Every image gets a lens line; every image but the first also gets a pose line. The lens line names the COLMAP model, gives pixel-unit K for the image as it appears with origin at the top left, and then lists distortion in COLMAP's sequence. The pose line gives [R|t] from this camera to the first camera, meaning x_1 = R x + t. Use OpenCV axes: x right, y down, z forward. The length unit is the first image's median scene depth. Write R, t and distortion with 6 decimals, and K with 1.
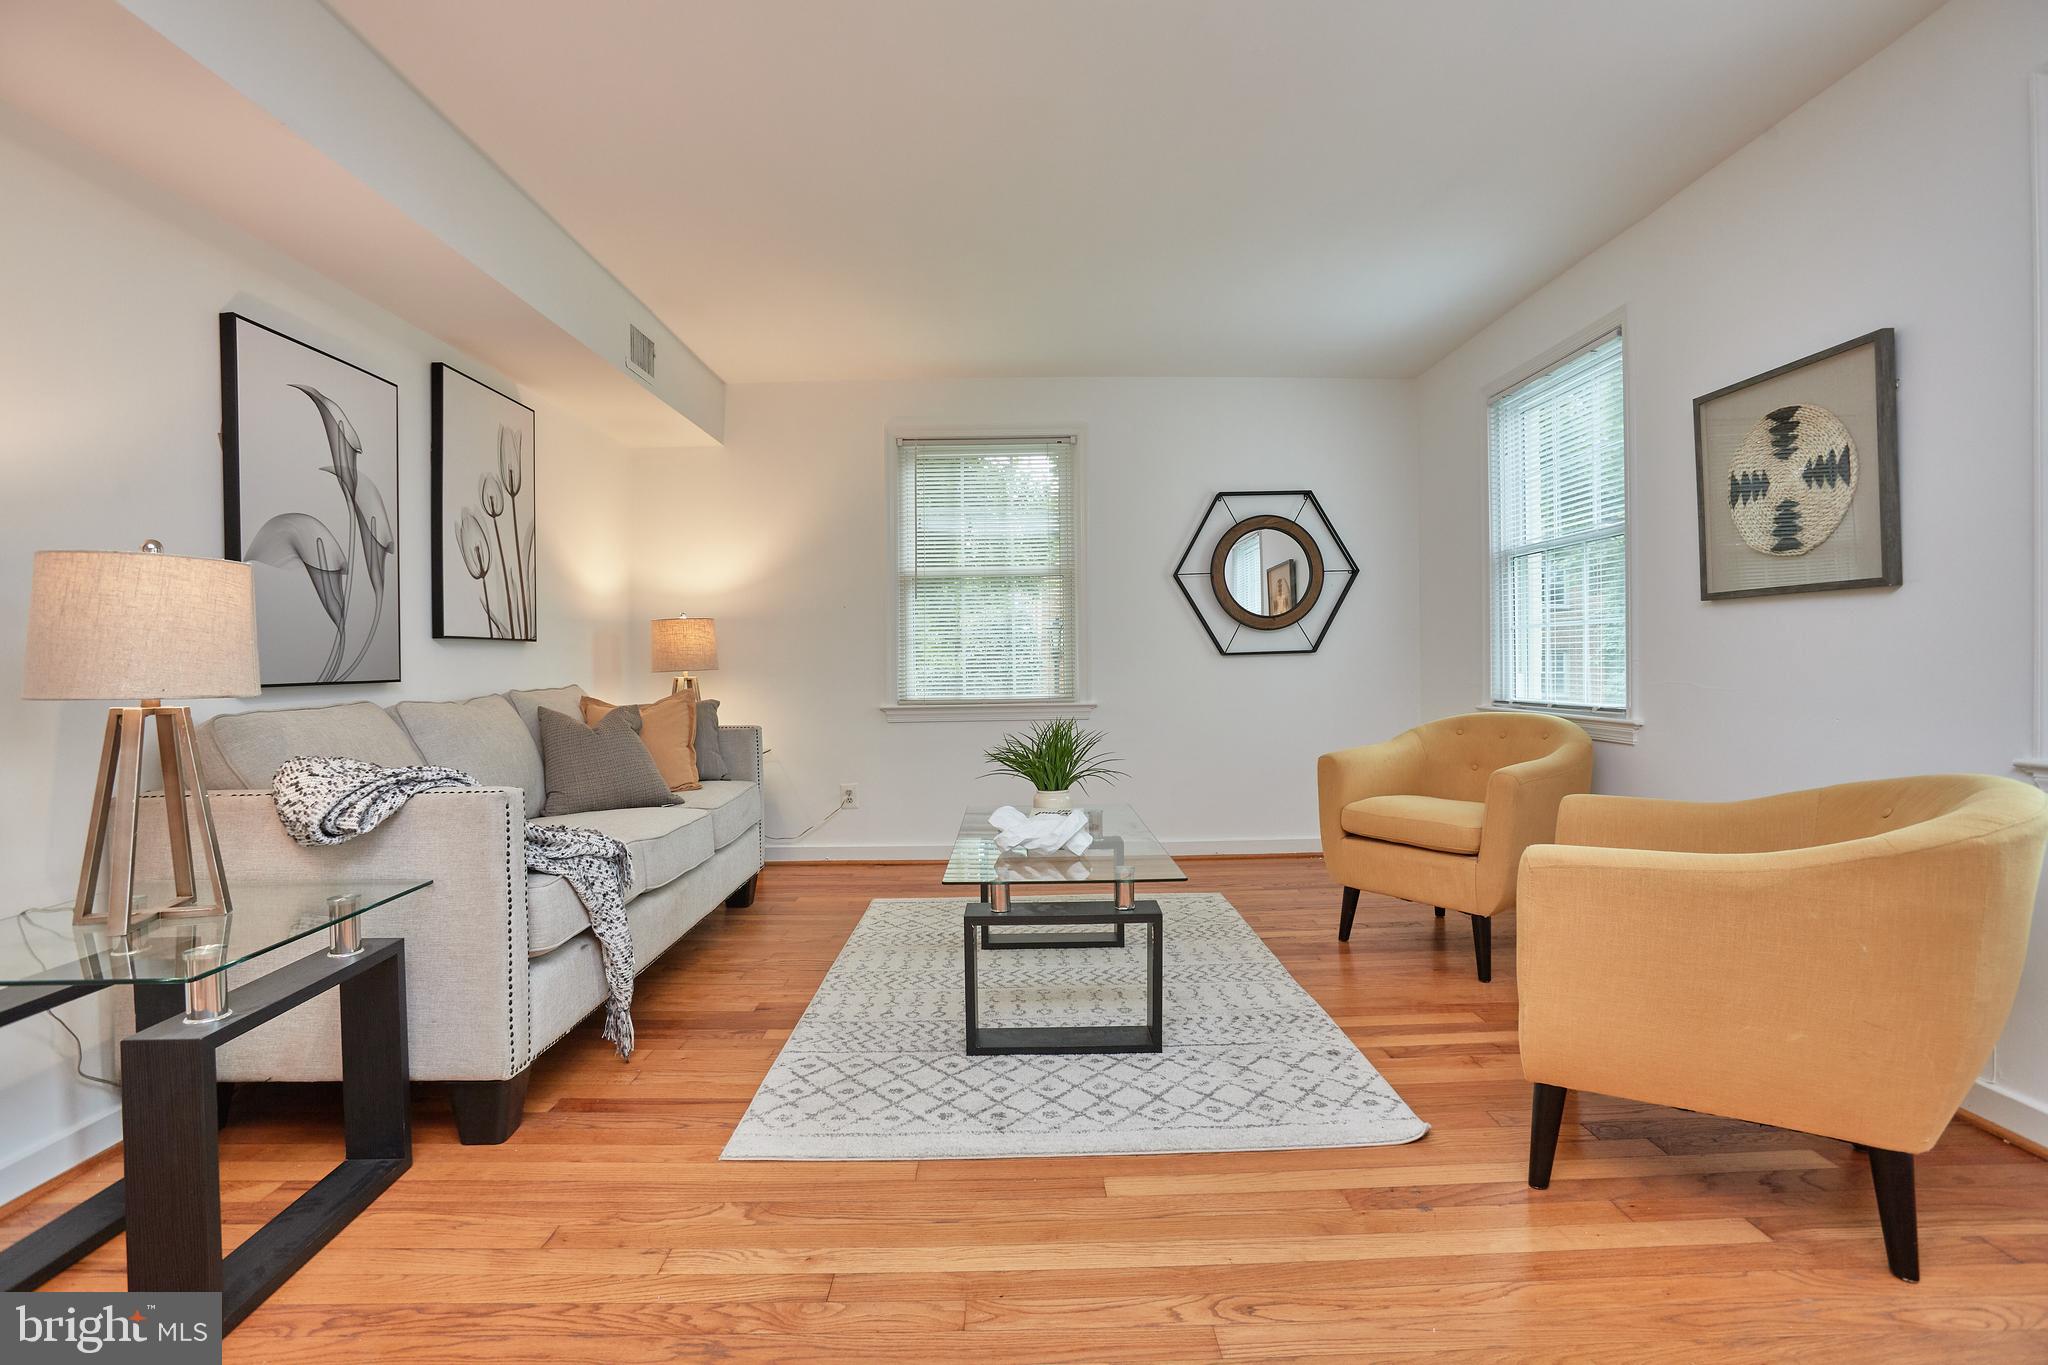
lens RADIAL K [[934.9, 0, 1031.6], [0, 934.9, 670.9], [0, 0, 1]] dist [-0.073700, 0.027939]
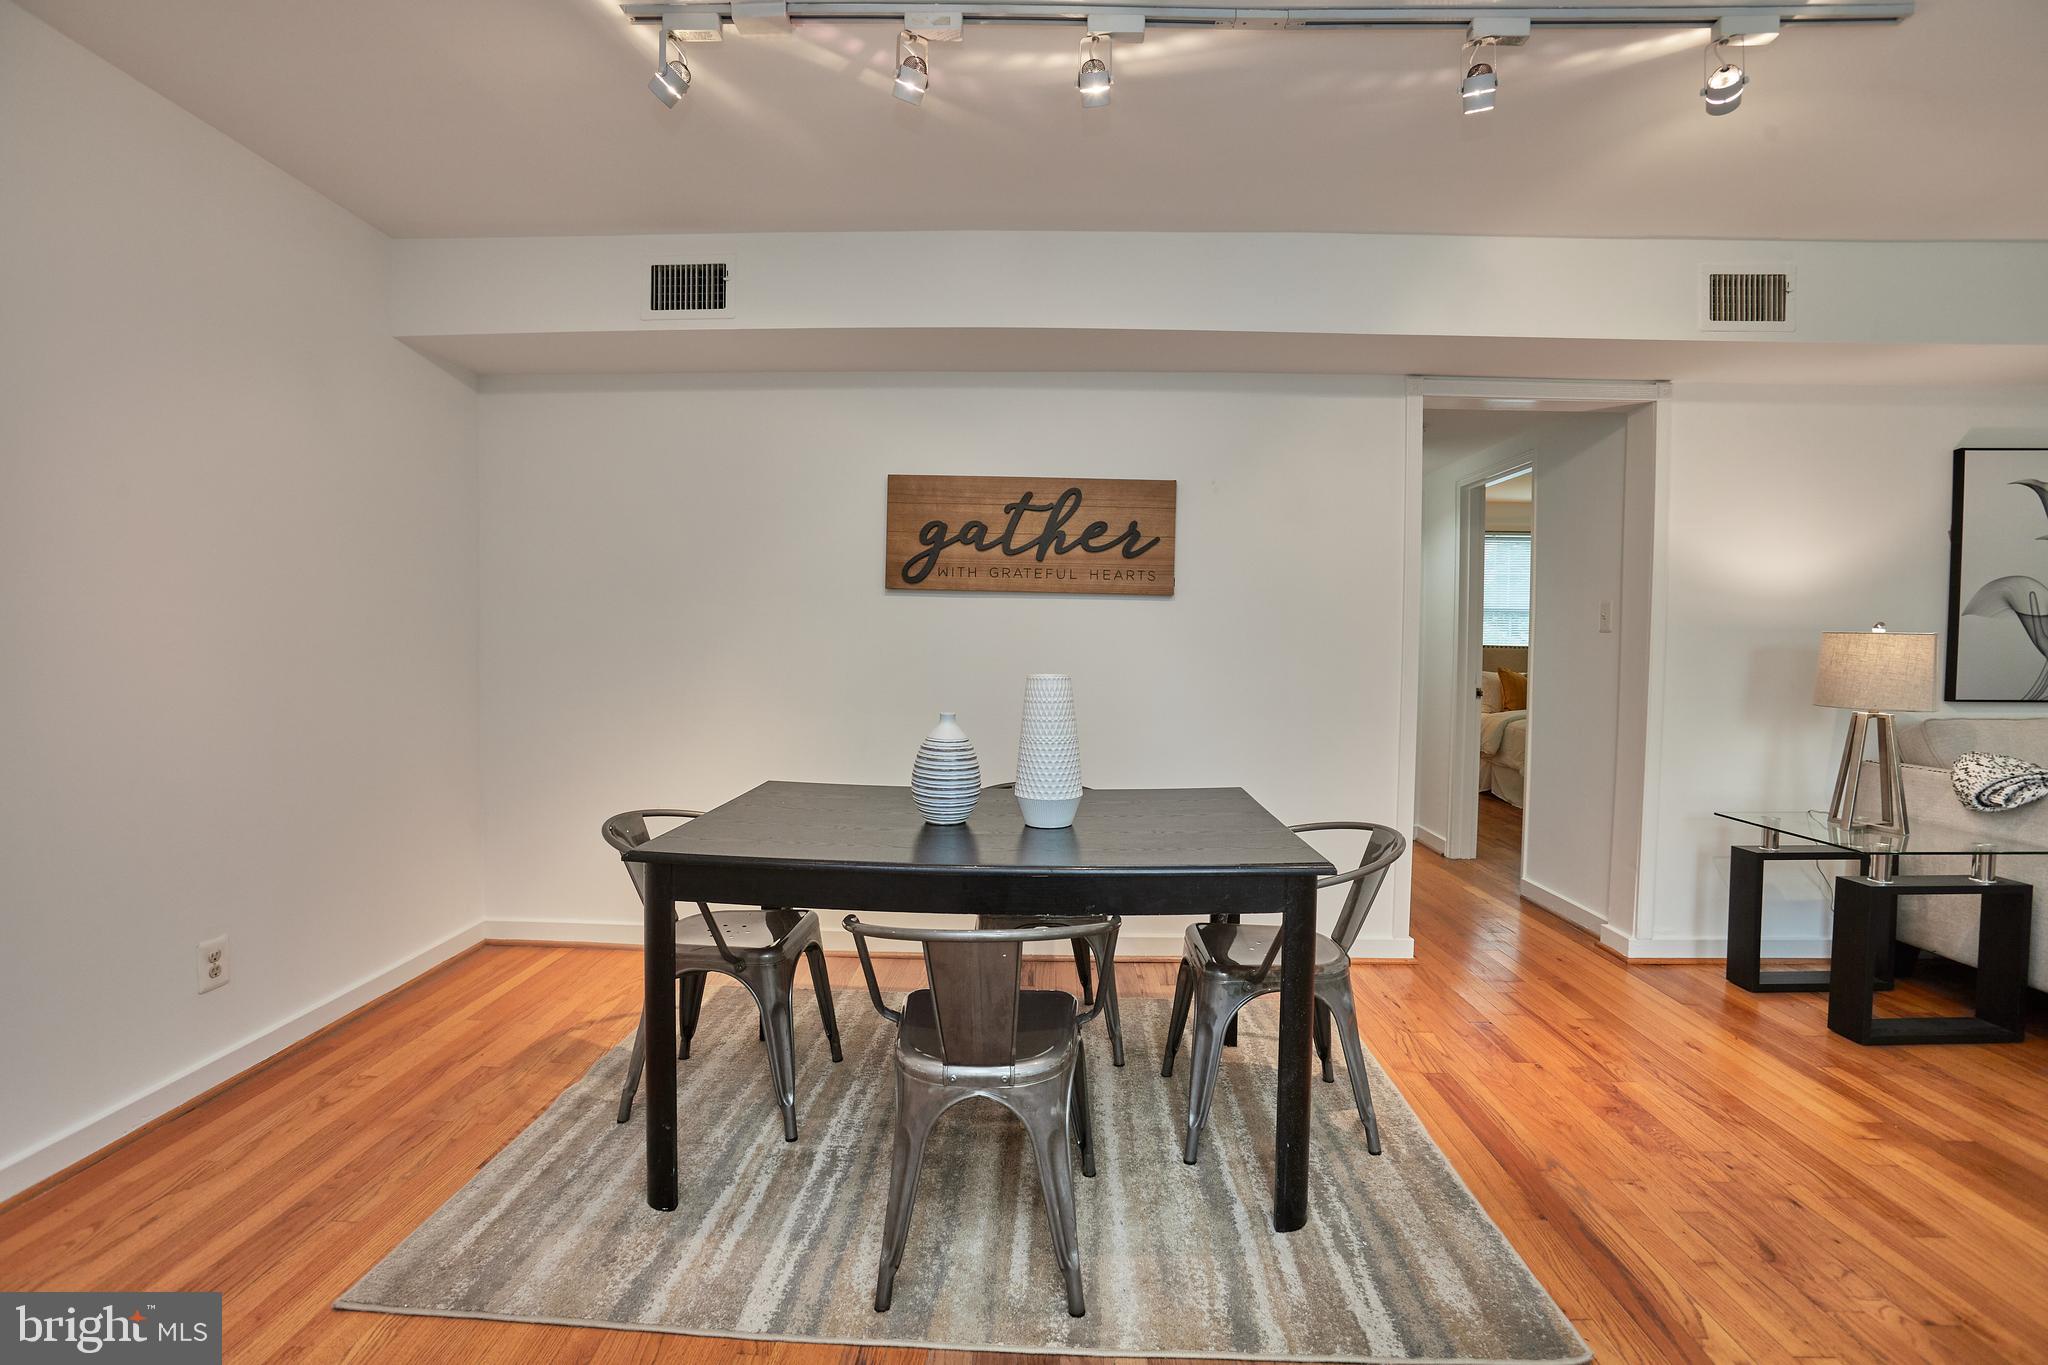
lens RADIAL K [[934.9, 0, 1031.6], [0, 934.9, 670.9], [0, 0, 1]] dist [-0.073700, 0.027939]
pose [[-0.044799, 0.043591, -0.998045, 0.561706], [-0.020509, 0.998797, 0.044545, -0.056542], [0.998785, 0.022465, -0.043851, -0.394152]]
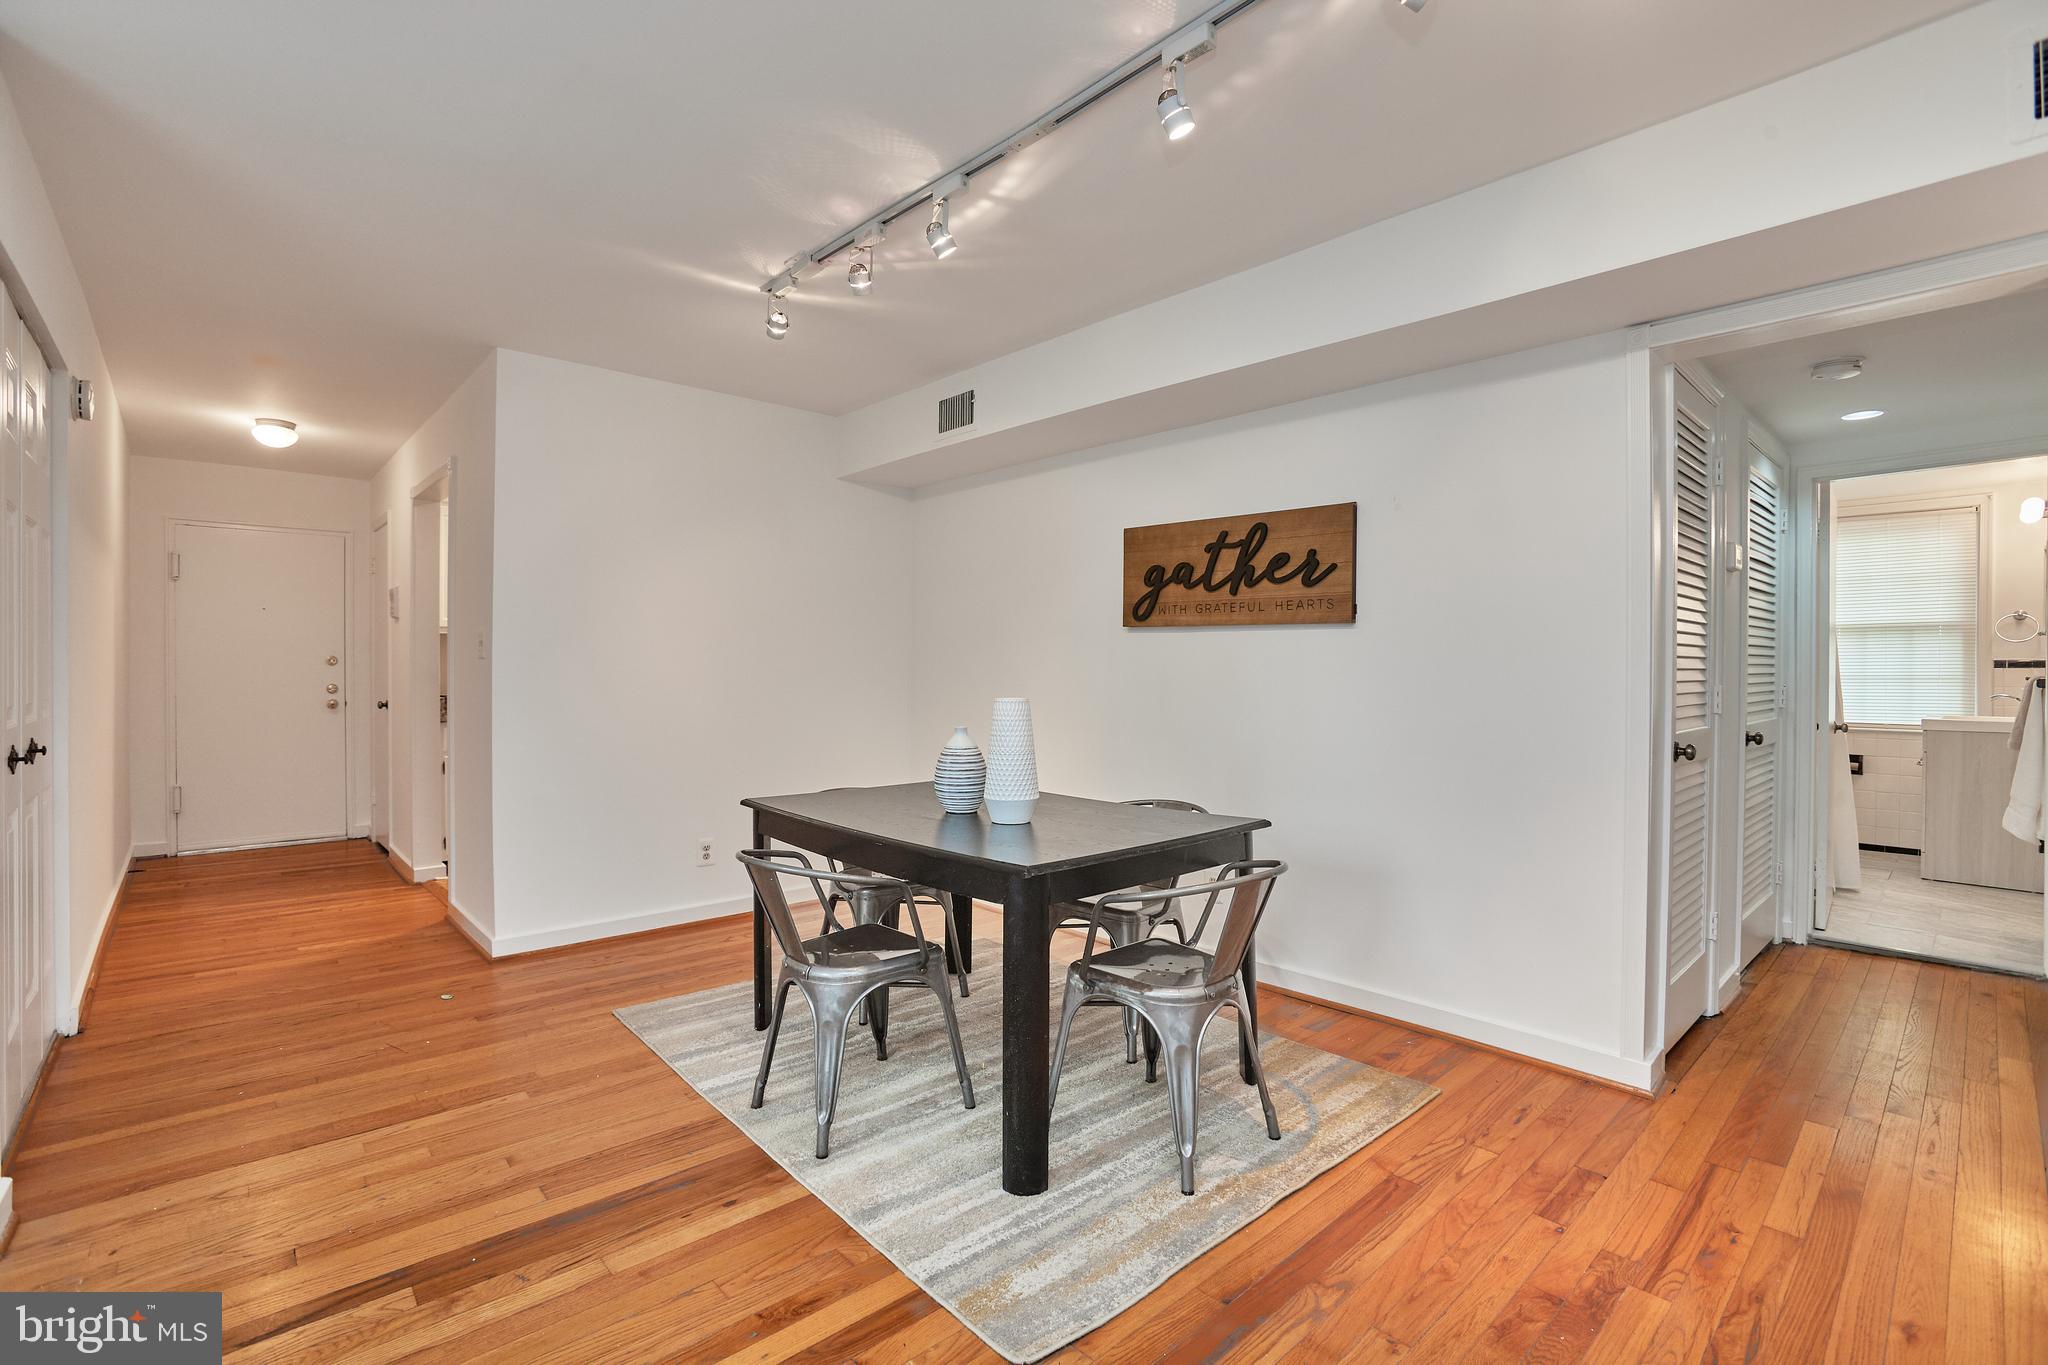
lens RADIAL K [[934.9, 0, 1031.6], [0, 934.9, 670.9], [0, 0, 1]] dist [-0.073700, 0.027939]
pose [[-0.745133, 0.012956, -0.666790, 0.386078], [-0.002980, 0.999737, 0.022755, -0.071281], [0.666909, 0.018942, -0.744899, 0.378833]]
